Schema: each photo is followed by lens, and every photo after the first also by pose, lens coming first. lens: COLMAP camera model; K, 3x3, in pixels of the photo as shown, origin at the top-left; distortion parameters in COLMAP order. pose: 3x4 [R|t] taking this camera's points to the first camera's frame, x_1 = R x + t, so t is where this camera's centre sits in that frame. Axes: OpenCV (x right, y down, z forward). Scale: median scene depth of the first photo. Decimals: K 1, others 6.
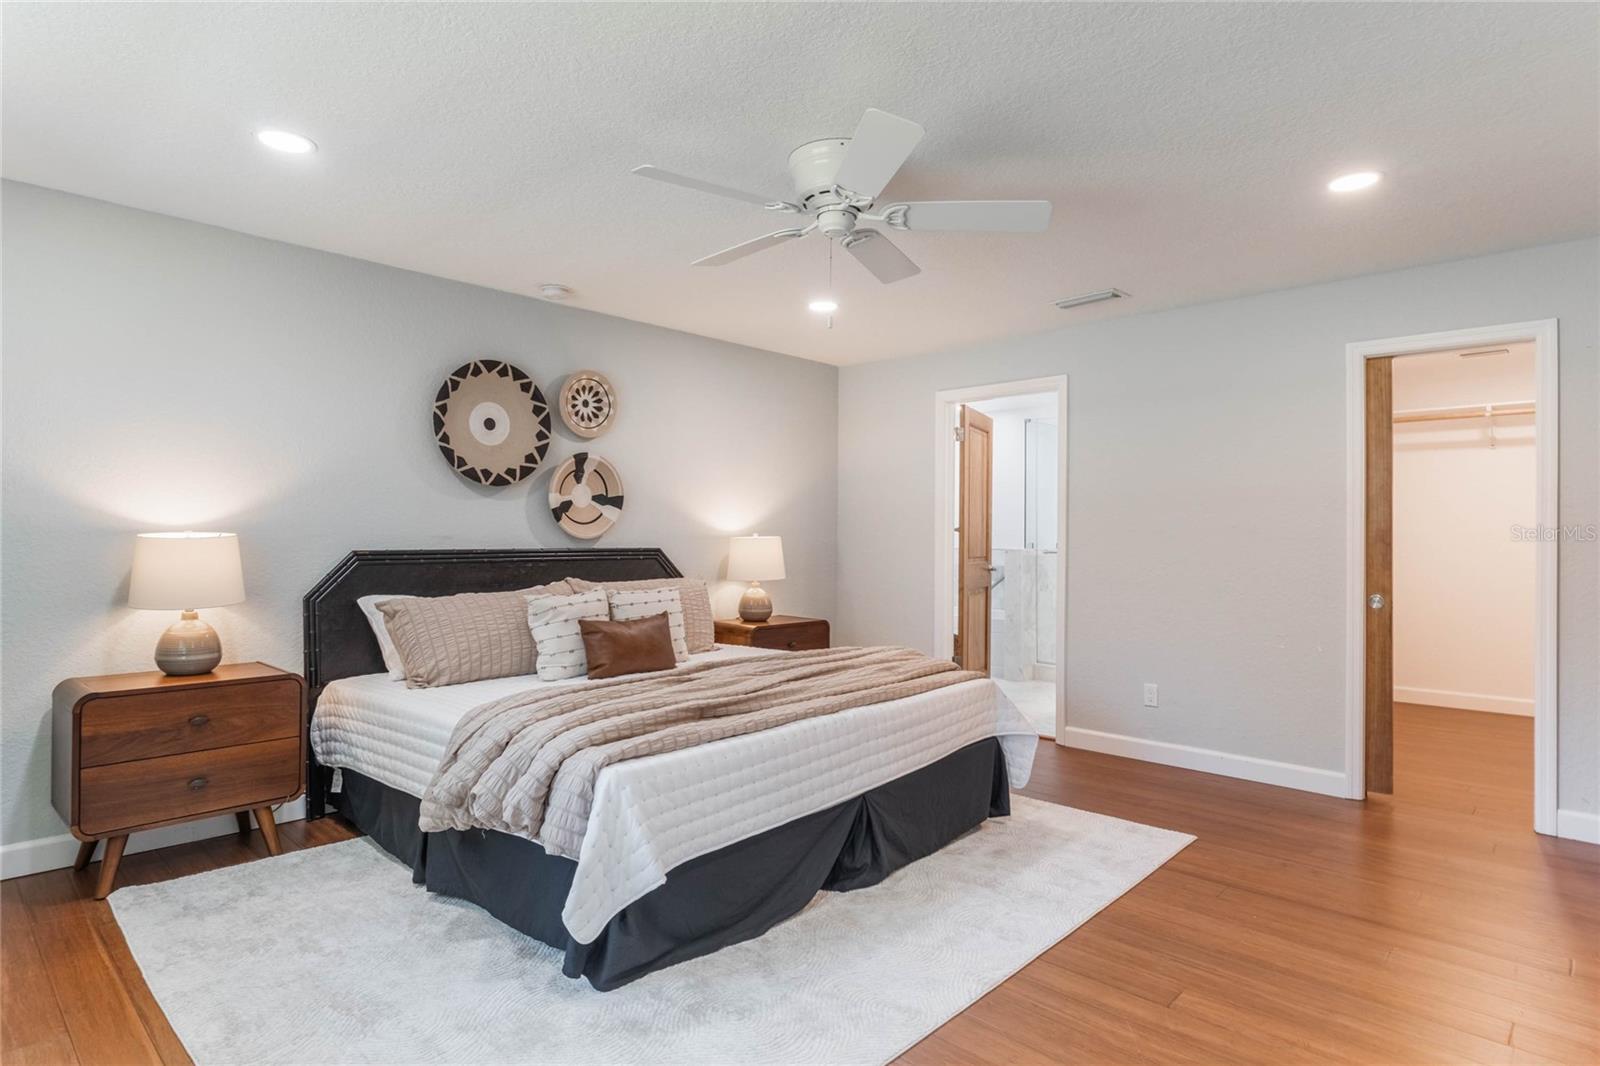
lens RADIAL K [[891.1, 0, 806.1], [0, 891.1, 533.4], [0, 0, 1]] dist [0.002550, 0.000458]
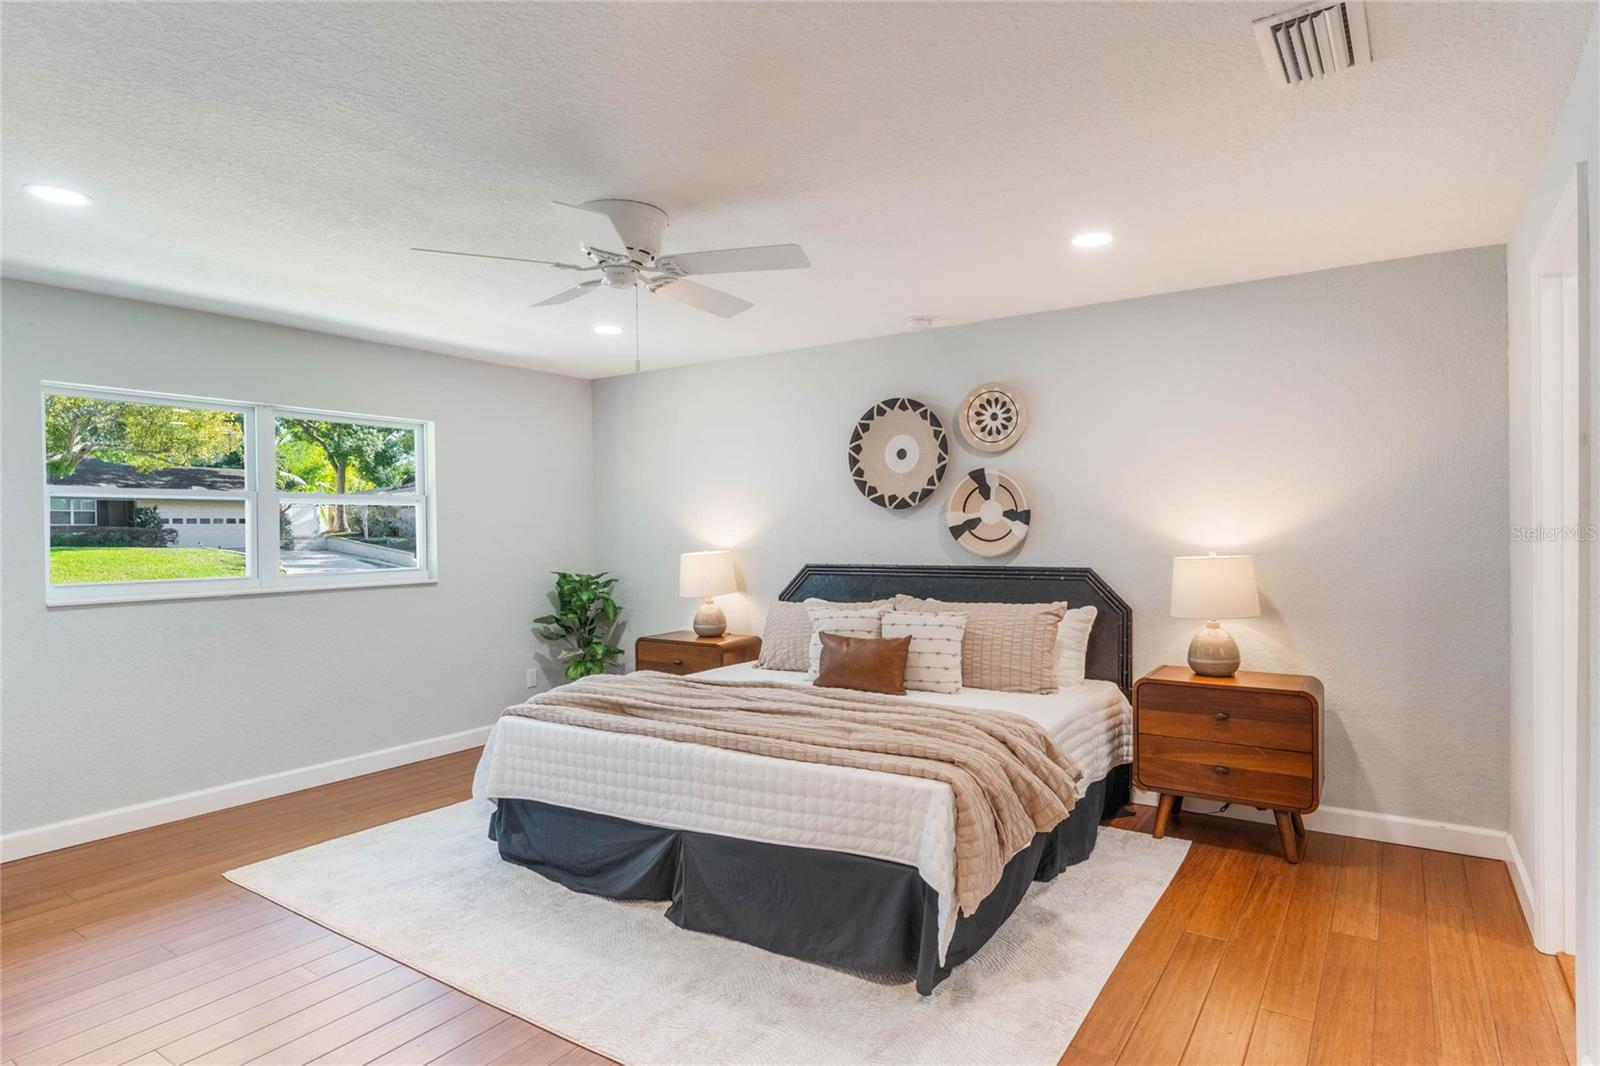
lens RADIAL K [[891.1, 0, 805.5], [0, 891.1, 541.0], [0, 0, 1]] dist [0.002550, 0.000458]
pose [[0.134800, -0.011175, -0.990810, 0.711678], [0.003813, 0.999935, -0.010759, -0.001197], [0.990865, -0.002327, 0.134834, 0.695676]]
